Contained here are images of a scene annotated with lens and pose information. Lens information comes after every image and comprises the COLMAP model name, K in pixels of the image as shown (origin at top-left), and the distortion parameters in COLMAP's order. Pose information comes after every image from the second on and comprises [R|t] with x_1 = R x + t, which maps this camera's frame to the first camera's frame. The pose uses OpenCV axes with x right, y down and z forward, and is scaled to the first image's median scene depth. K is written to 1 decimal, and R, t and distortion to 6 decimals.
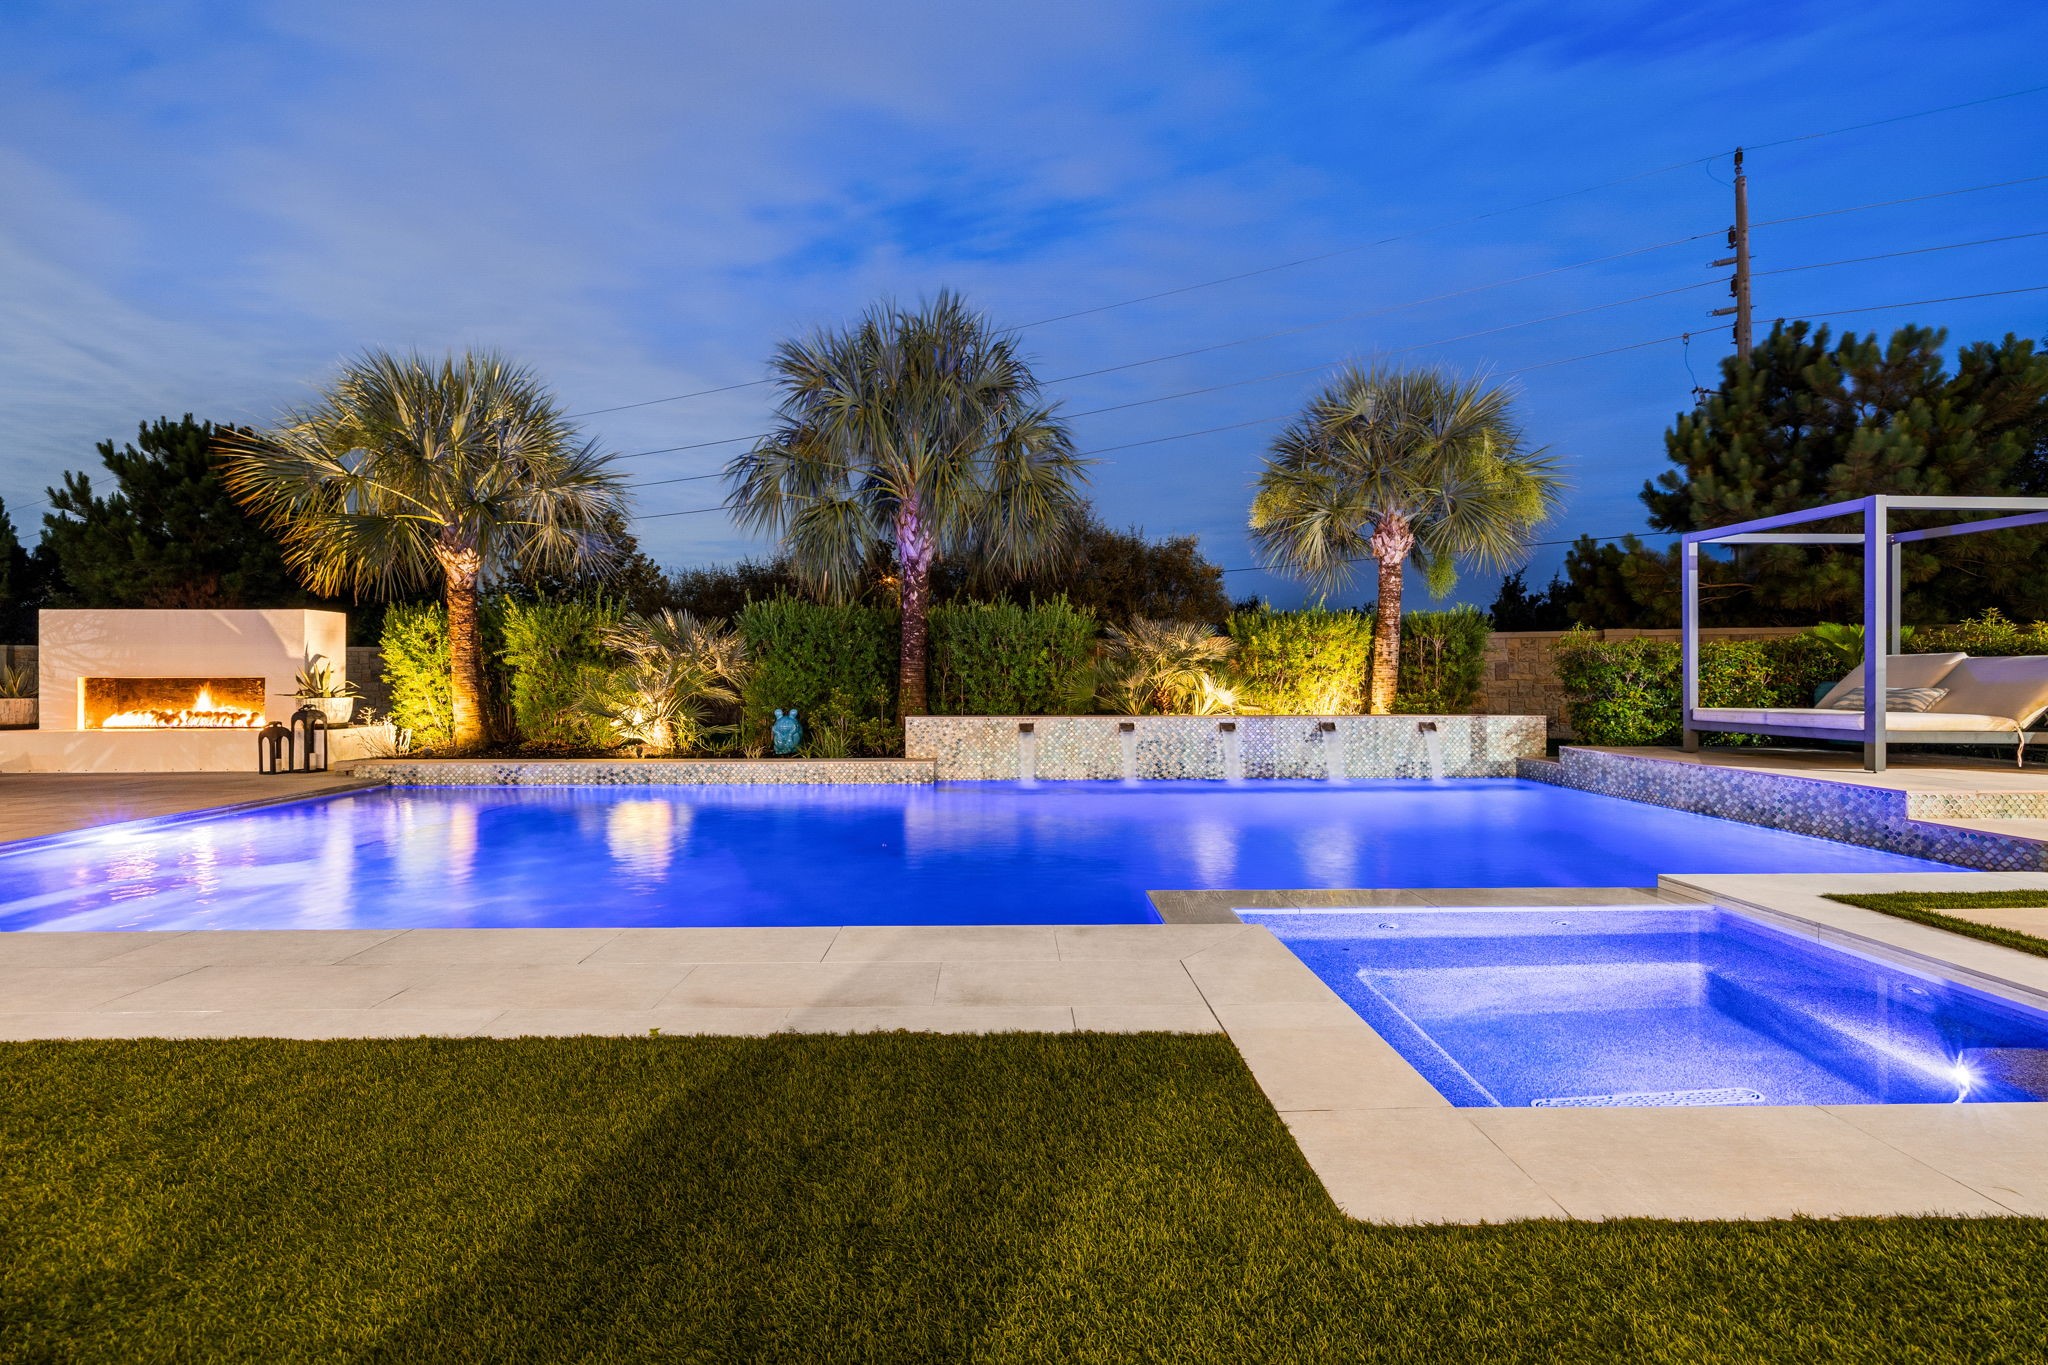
lens RADIAL K [[856.4, 0, 1024.0], [0, 856.4, 682.5], [0, 0, 1]] dist [-0.001123, -0.000028]
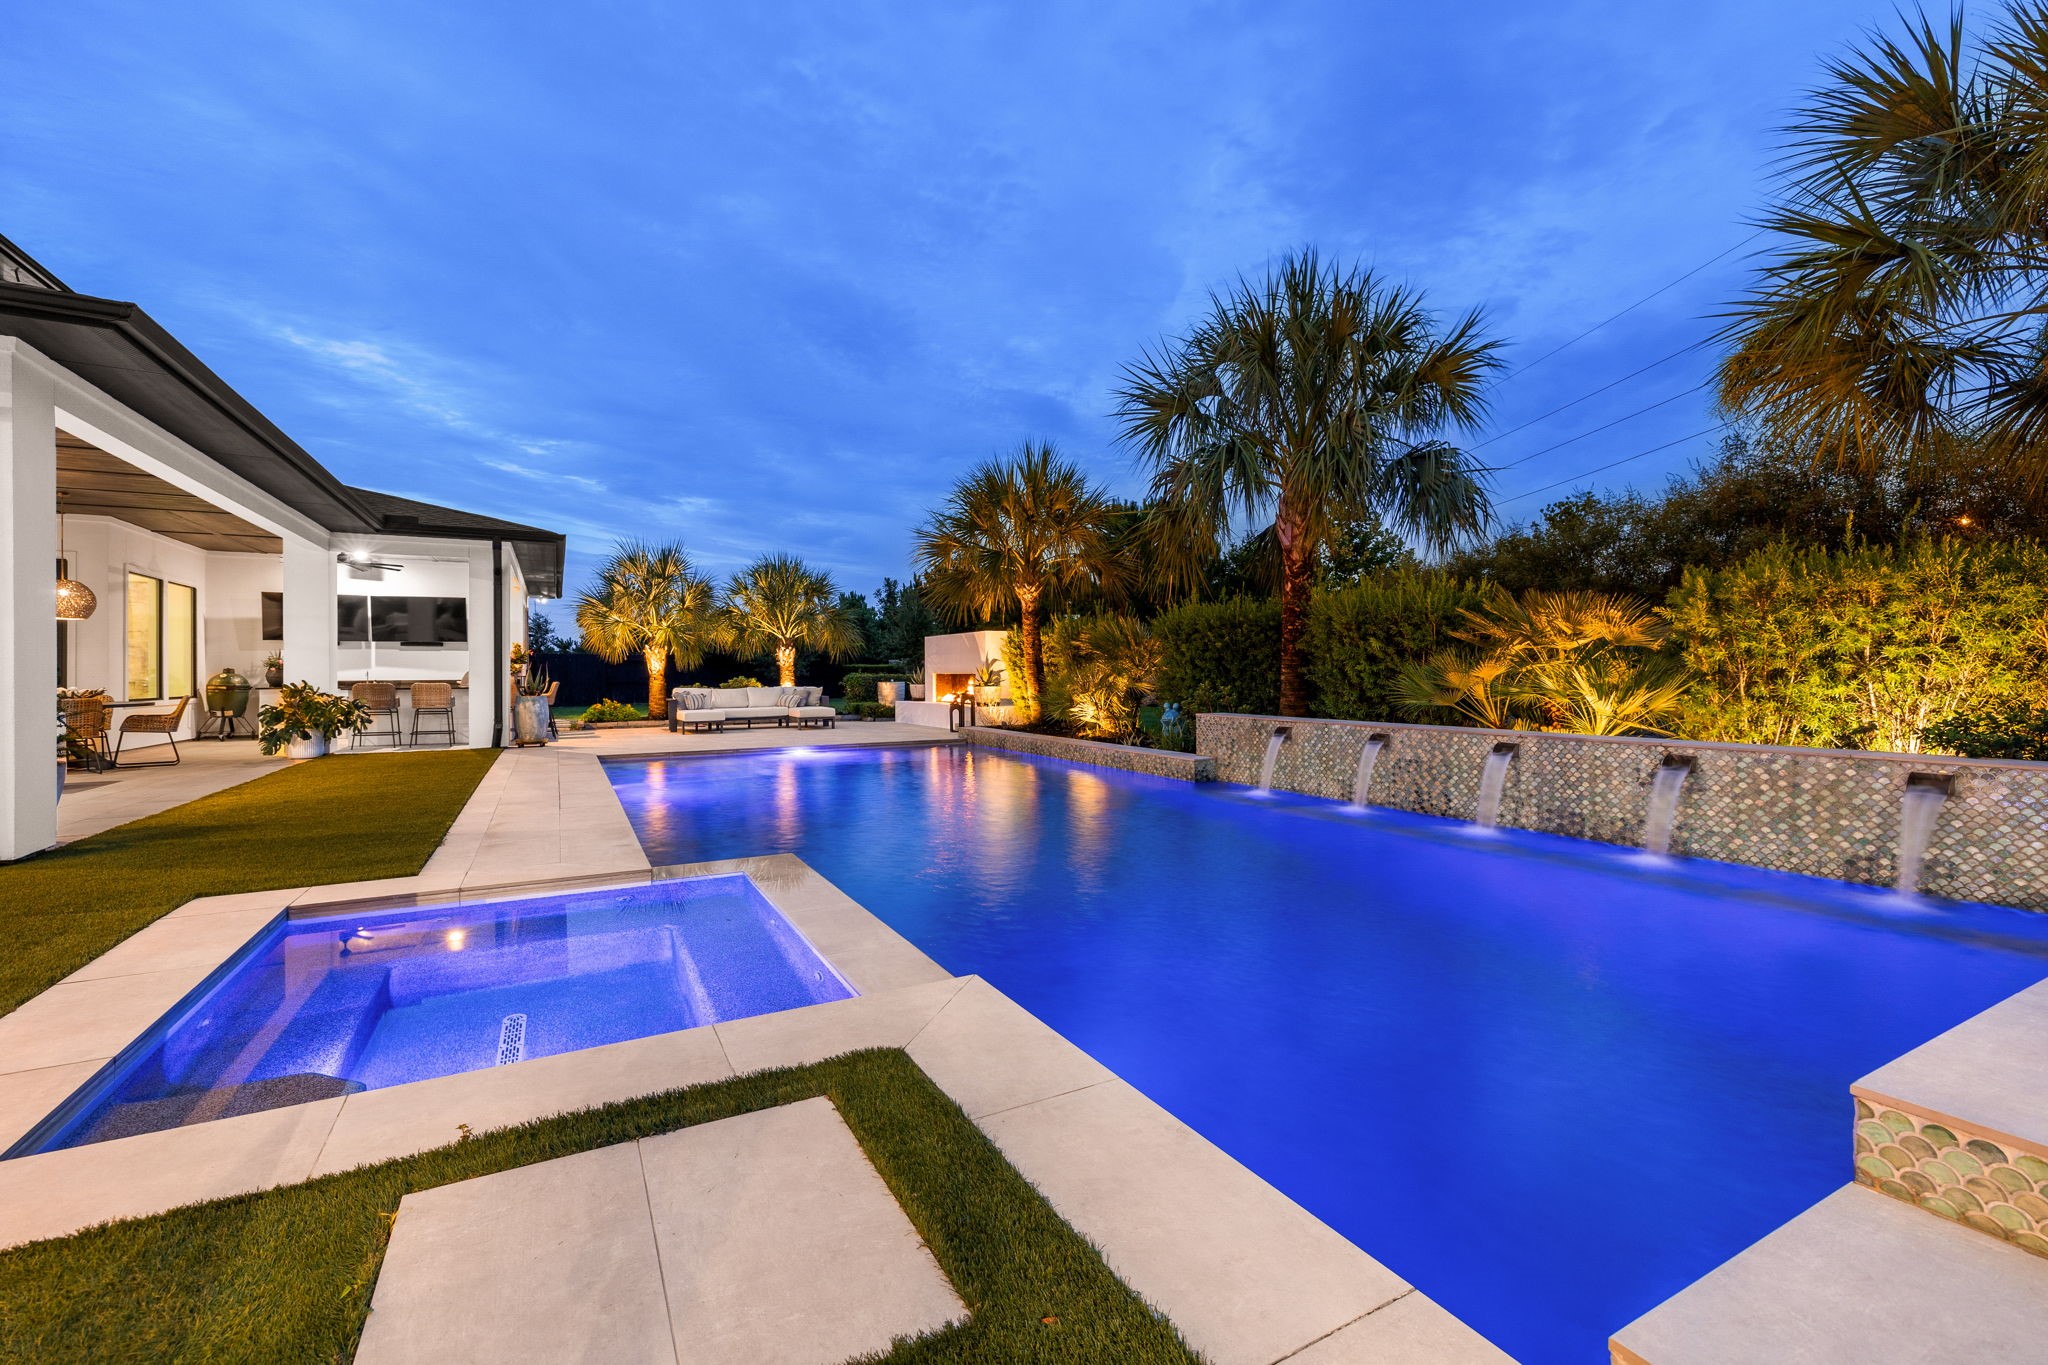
lens RADIAL K [[856.4, 0, 1024.0], [0, 856.4, 682.5], [0, 0, 1]] dist [-0.001123, -0.000028]
pose [[0.453220, 0.009588, -0.891347, 0.627198], [-0.006289, 0.999952, 0.007559, -0.002106], [0.891376, 0.002180, 0.453259, 0.347459]]
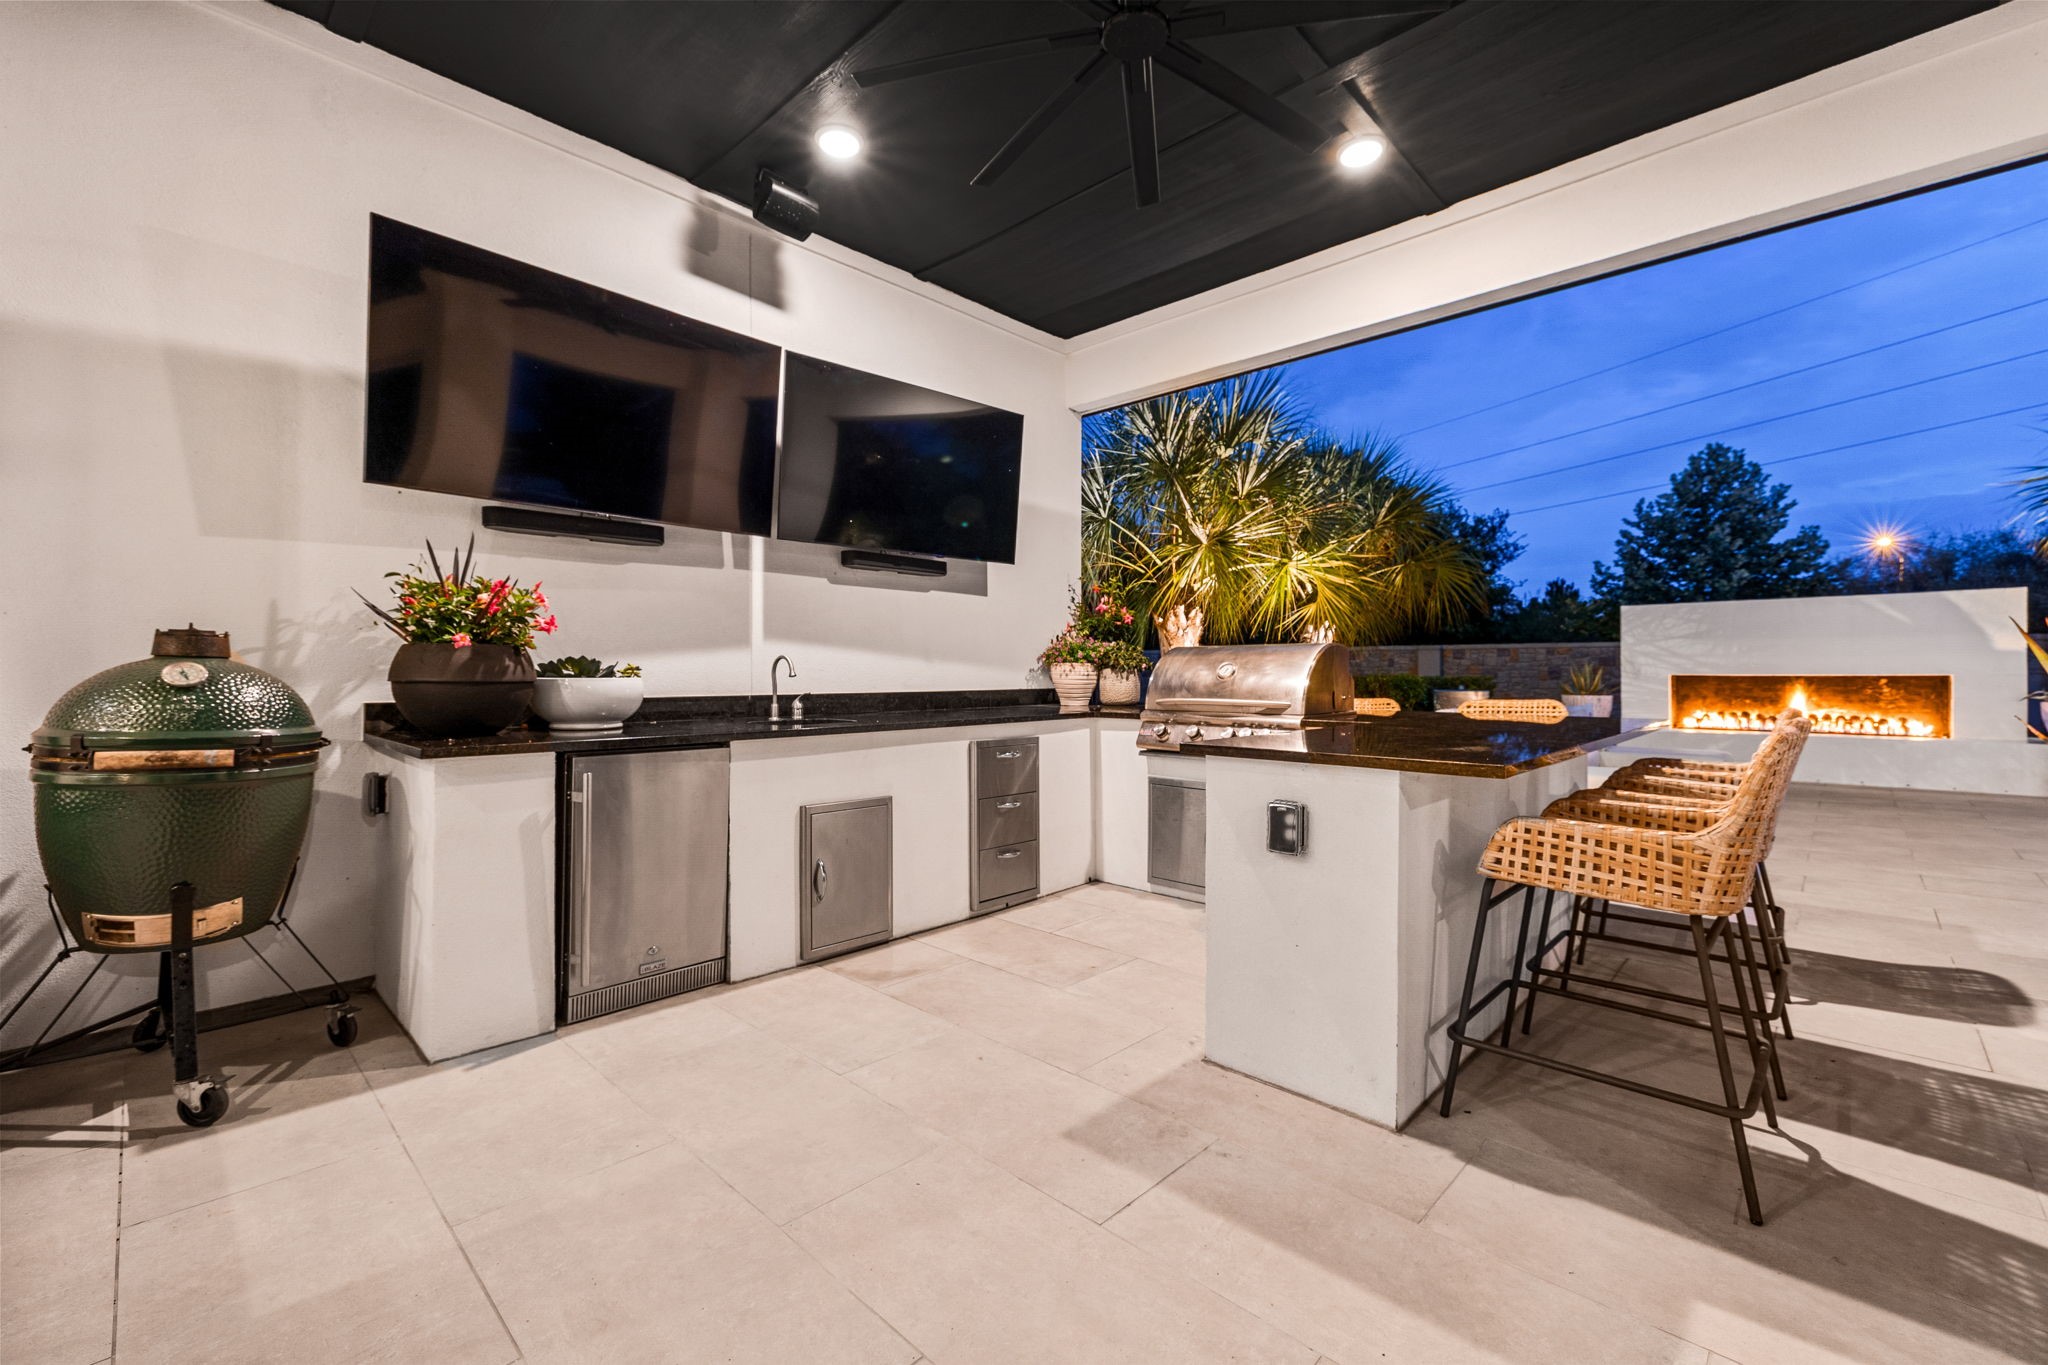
lens RADIAL K [[856.4, 0, 1024.0], [0, 856.4, 682.5], [0, 0, 1]] dist [-0.001123, -0.000028]
pose [[0.702707, 0.009005, -0.711423, -0.930945], [-0.008448, 0.999955, 0.004312, 0.004789], [0.711429, 0.002980, 0.702751, -0.192831]]
